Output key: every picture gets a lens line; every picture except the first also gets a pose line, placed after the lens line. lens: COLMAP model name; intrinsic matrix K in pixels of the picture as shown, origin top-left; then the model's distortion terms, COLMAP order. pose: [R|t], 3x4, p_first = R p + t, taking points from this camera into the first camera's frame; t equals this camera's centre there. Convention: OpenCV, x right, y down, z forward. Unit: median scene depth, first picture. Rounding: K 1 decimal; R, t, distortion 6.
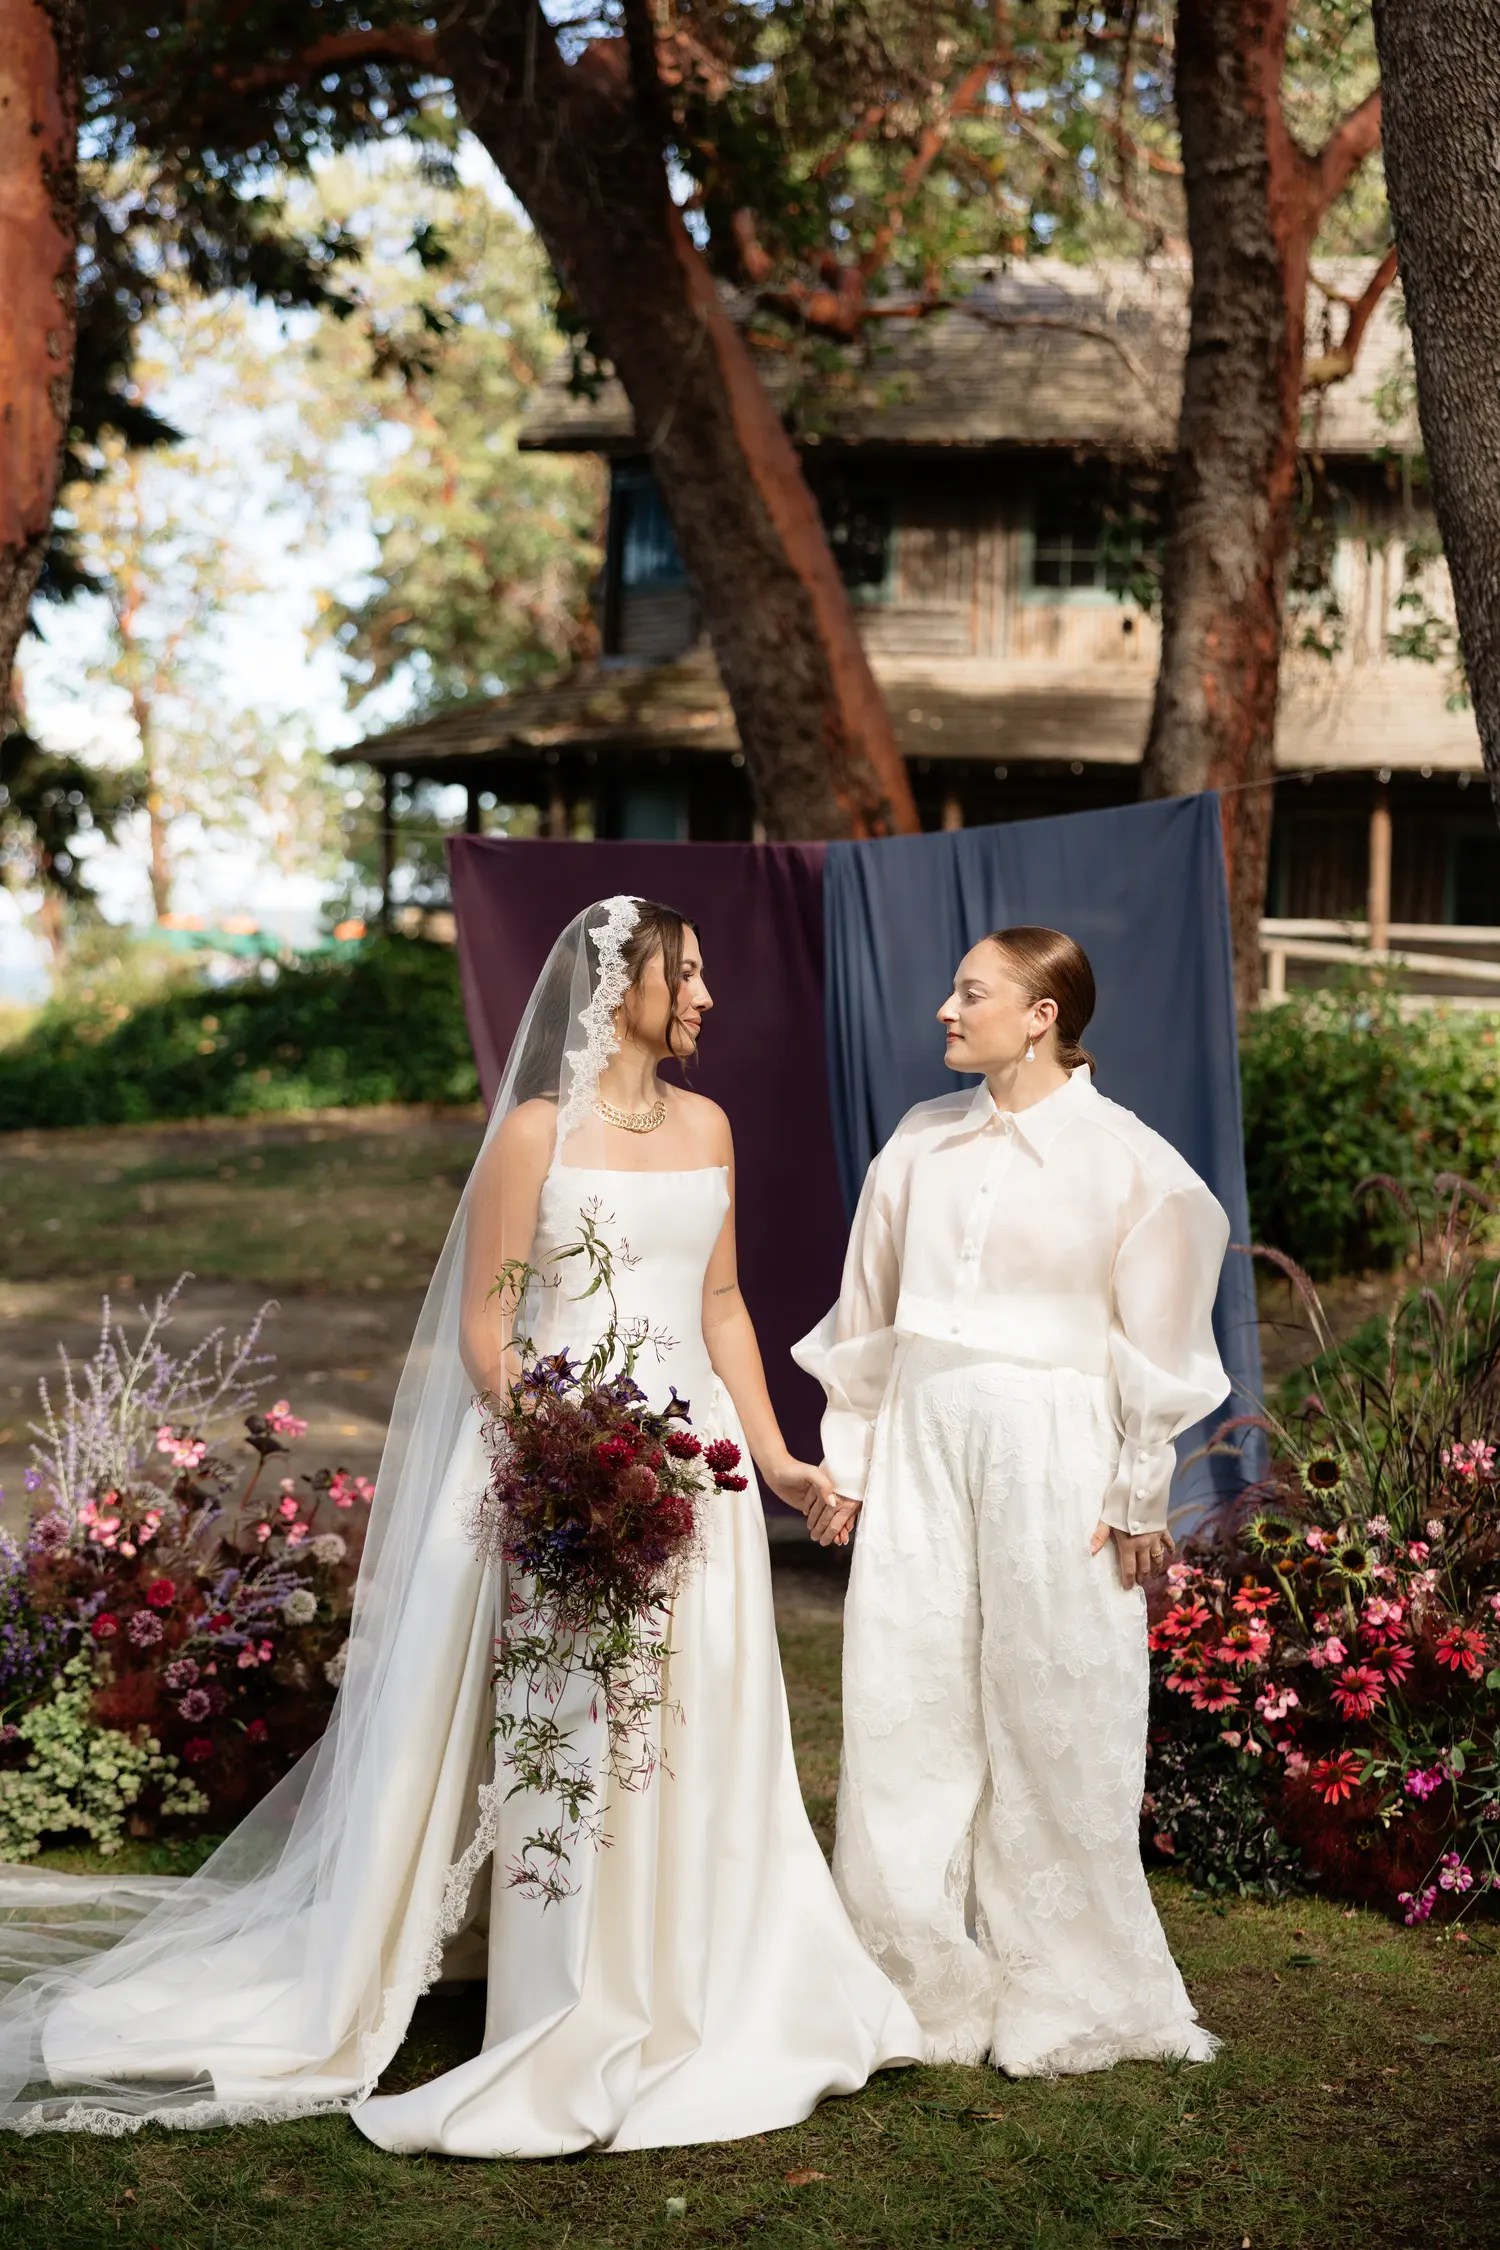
lens RADIAL K [[3326.6, 0, 685.9], [0, 3326.6, 1088.4], [0, 0, 1]] dist [0.019815, 0.070049]
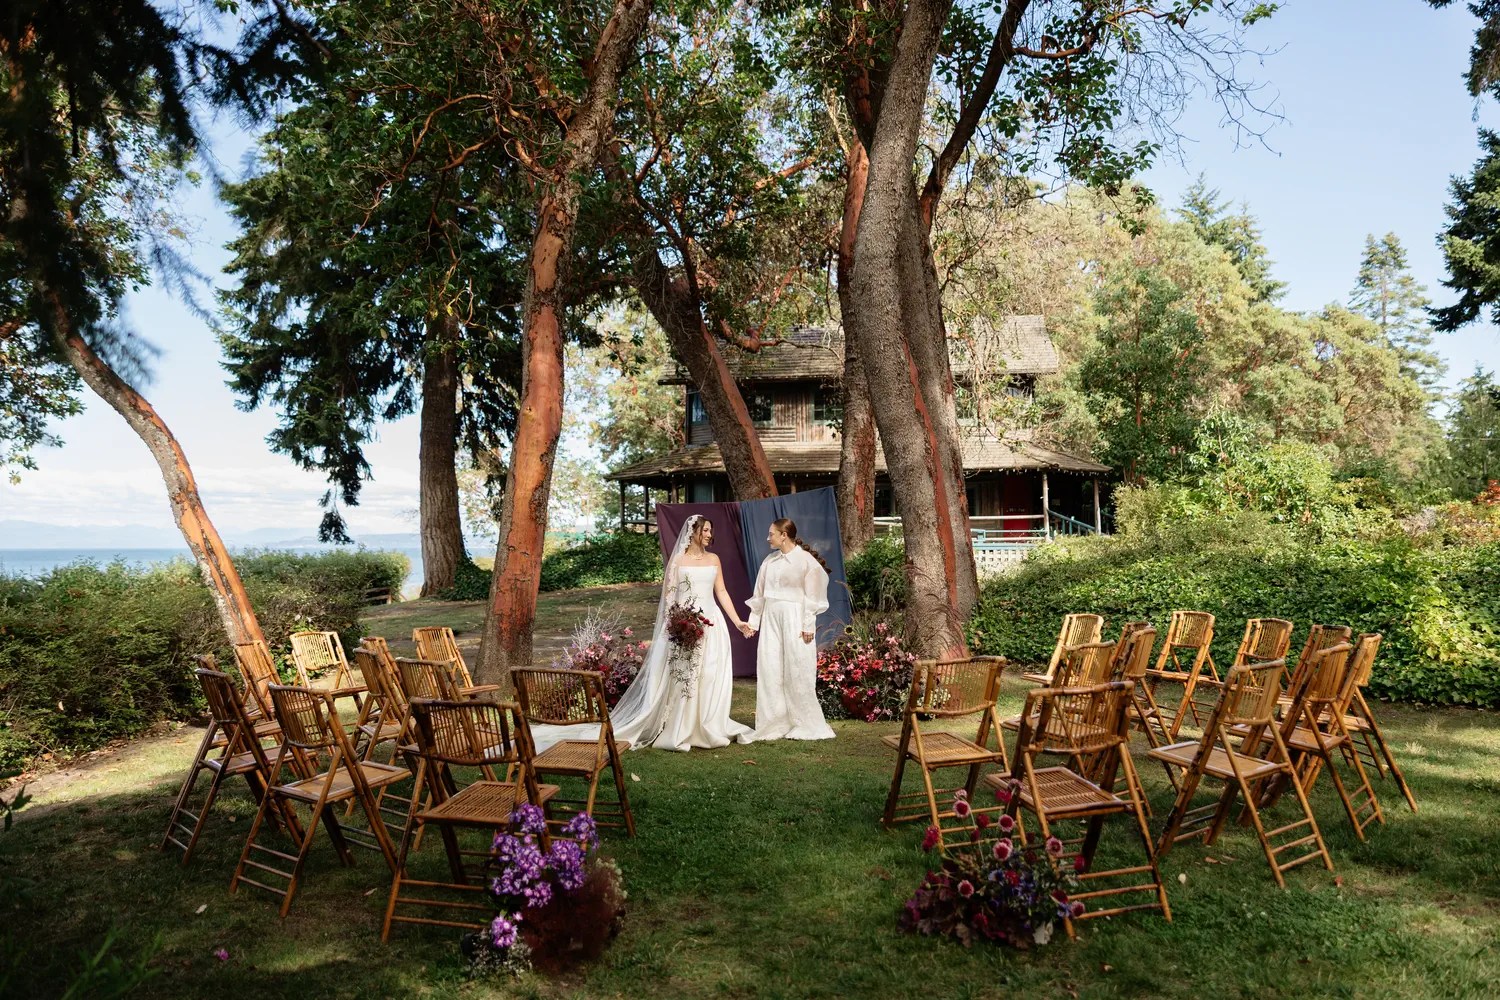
lens RADIAL K [[1156.6, 0, 747.6], [0, 1156.6, 468.0], [0, 0, 1]] dist [-0.004078, -0.000389]
pose [[0.998871, -0.037627, 0.029001, 0.007196], [0.040317, 0.994312, -0.098579, 0.038823], [-0.025127, 0.099637, 0.994707, -0.604574]]
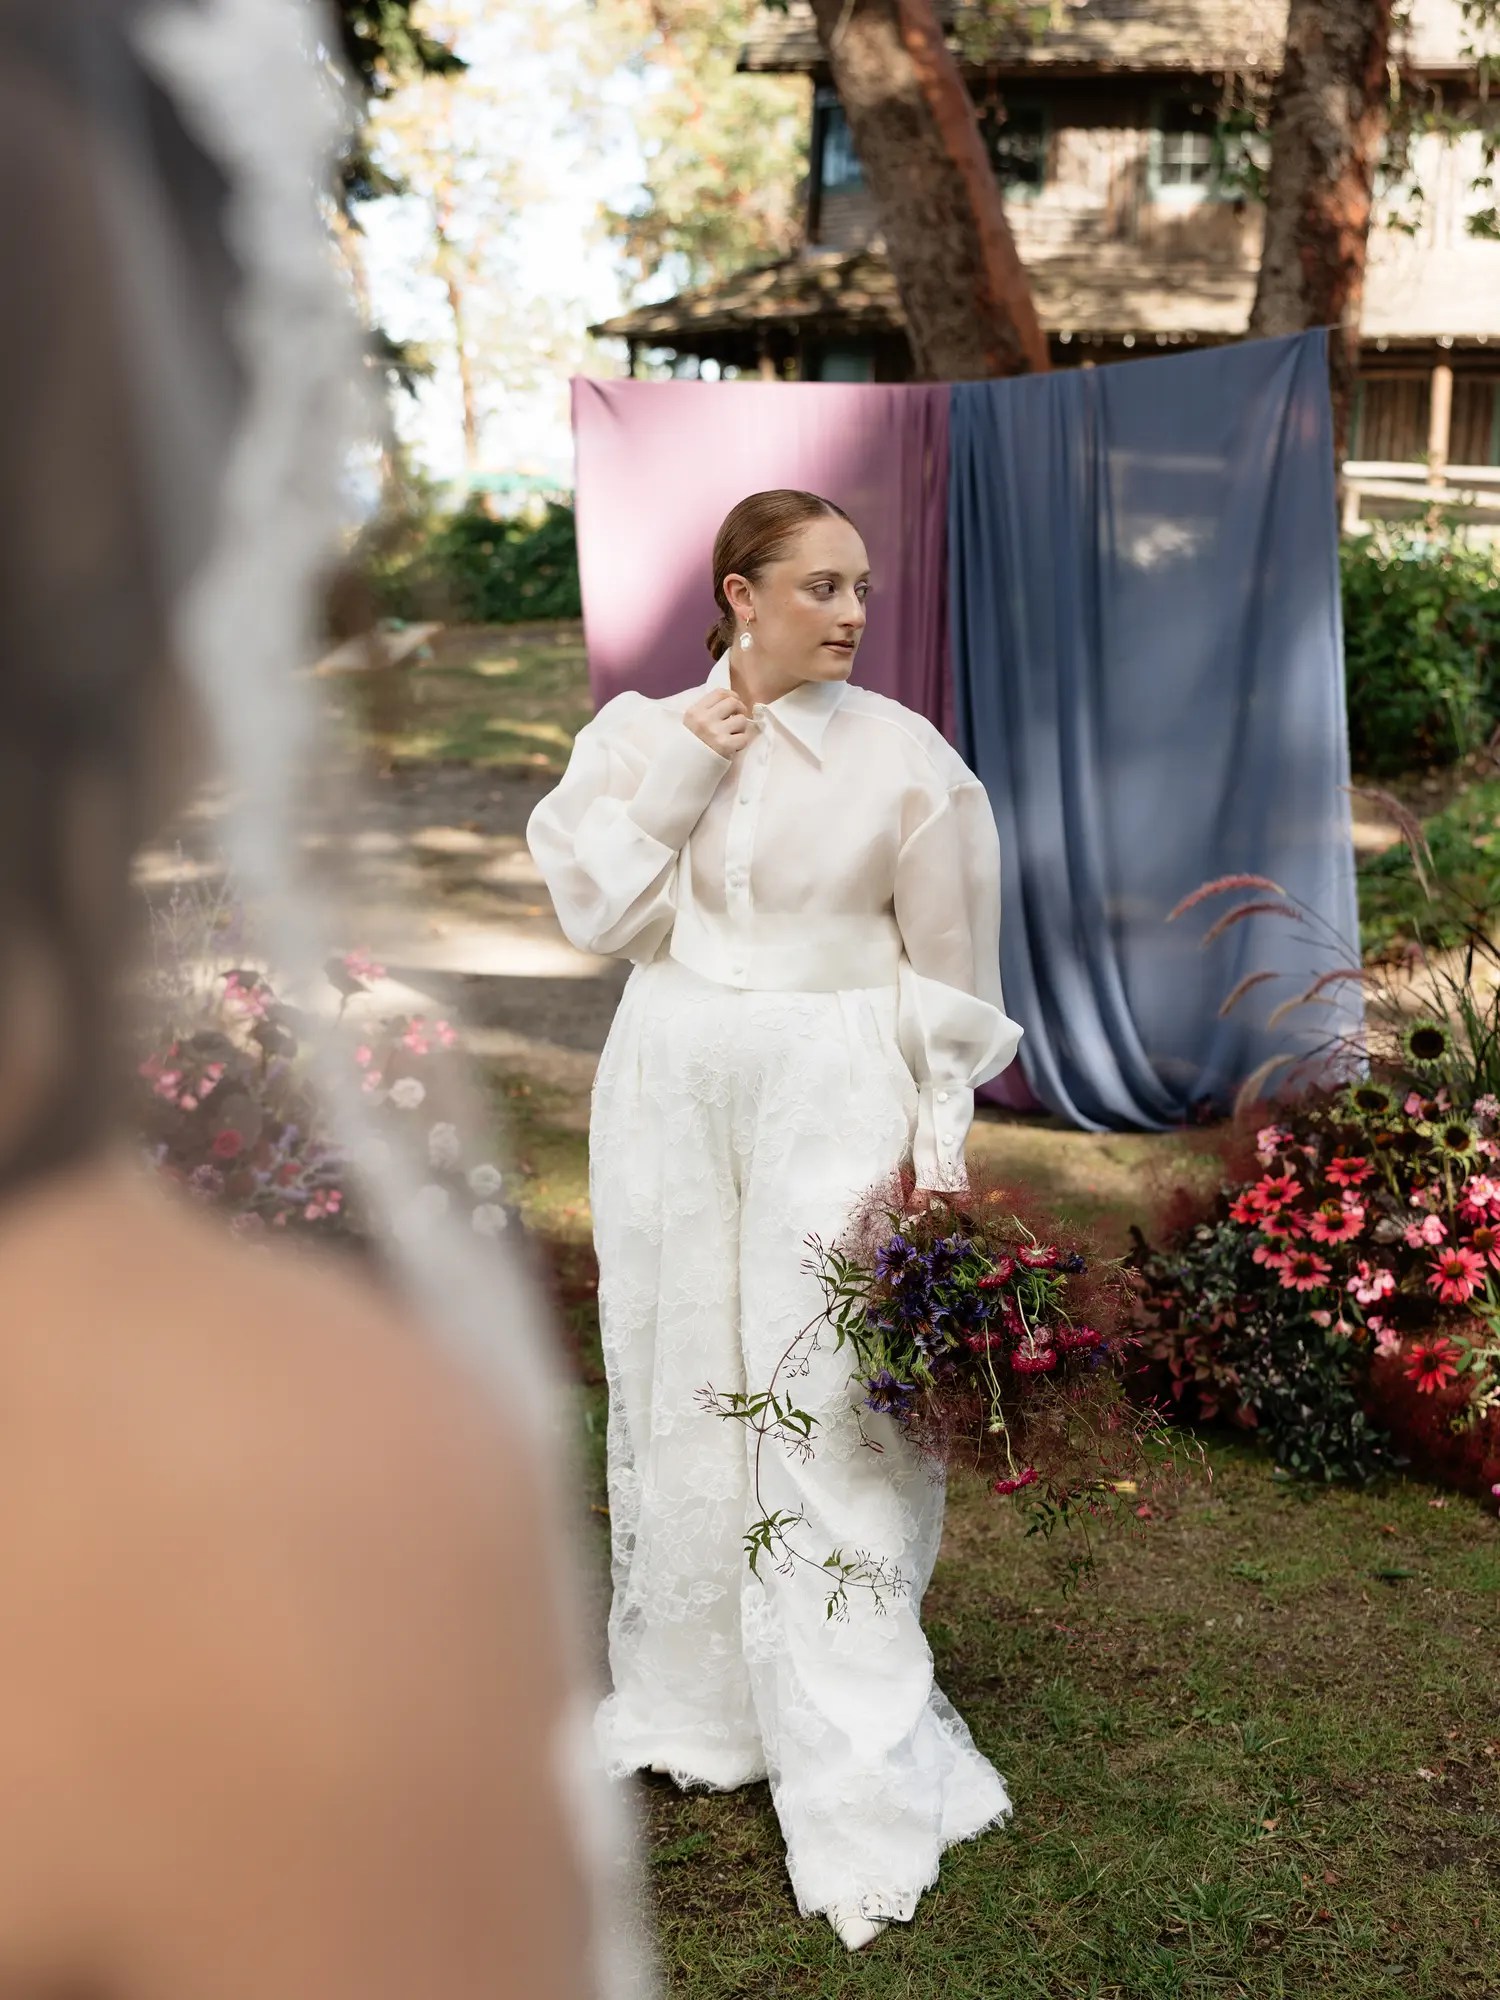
lens RADIAL K [[2469.5, 0, 777.5], [0, 2469.5, 896.5], [0, 0, 1]] dist [0.025226, -0.036827]
pose [[0.998925, 0.008401, -0.045596, 0.035468], [-0.002796, 0.992571, 0.121632, -0.009880], [0.046279, -0.121374, 0.991527, 0.273131]]
